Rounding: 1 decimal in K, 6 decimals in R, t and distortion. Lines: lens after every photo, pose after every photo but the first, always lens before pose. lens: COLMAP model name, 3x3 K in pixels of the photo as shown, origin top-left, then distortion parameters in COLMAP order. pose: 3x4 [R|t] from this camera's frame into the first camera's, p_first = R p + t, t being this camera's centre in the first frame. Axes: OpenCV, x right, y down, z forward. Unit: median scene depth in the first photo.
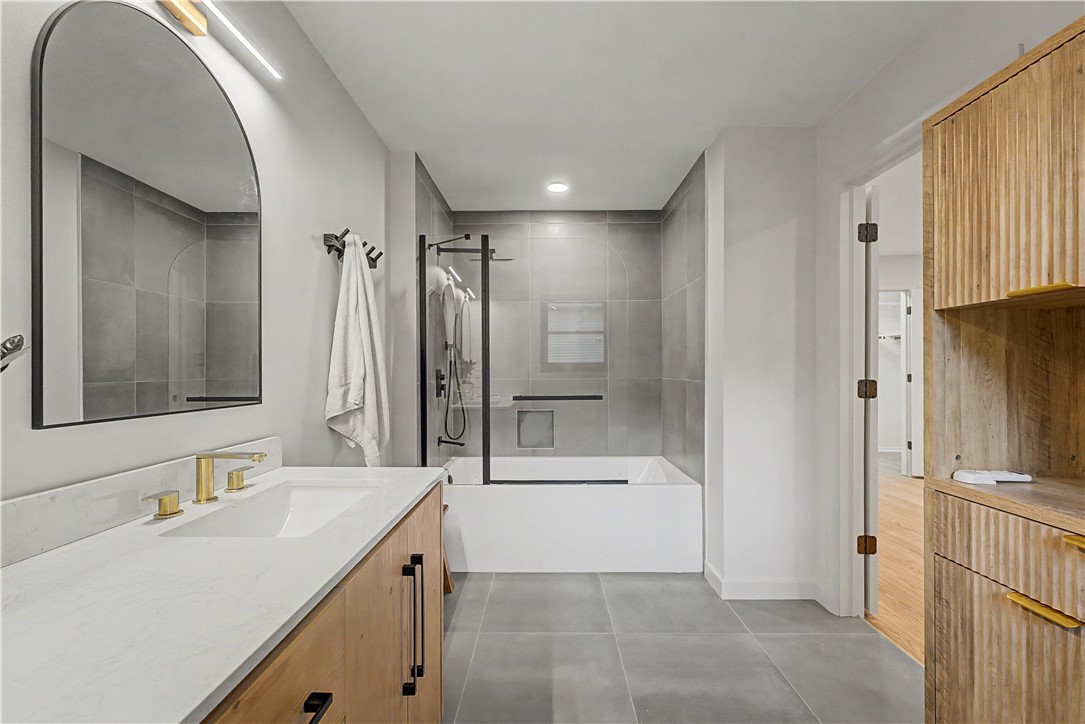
lens RADIAL K [[451.5, 0, 544.2], [0, 451.5, 369.9], [0, 0, 1]] dist [-0.000293, -0.000030]
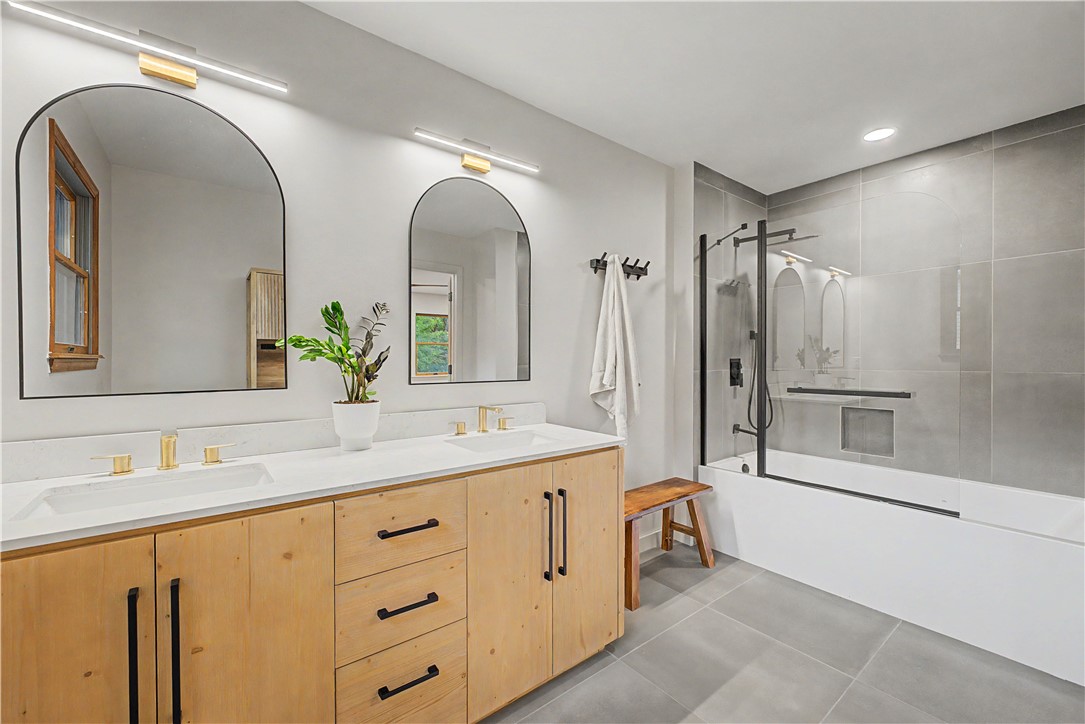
lens RADIAL K [[444.8, 0, 539.8], [0, 444.8, 360.7], [0, 0, 1]] dist [-0.003805, -0.000273]
pose [[0.610321, 0.005075, -0.792138, 0.401169], [-0.000794, 0.999983, 0.005796, -0.002598], [0.792154, -0.002909, 0.610314, 0.045629]]
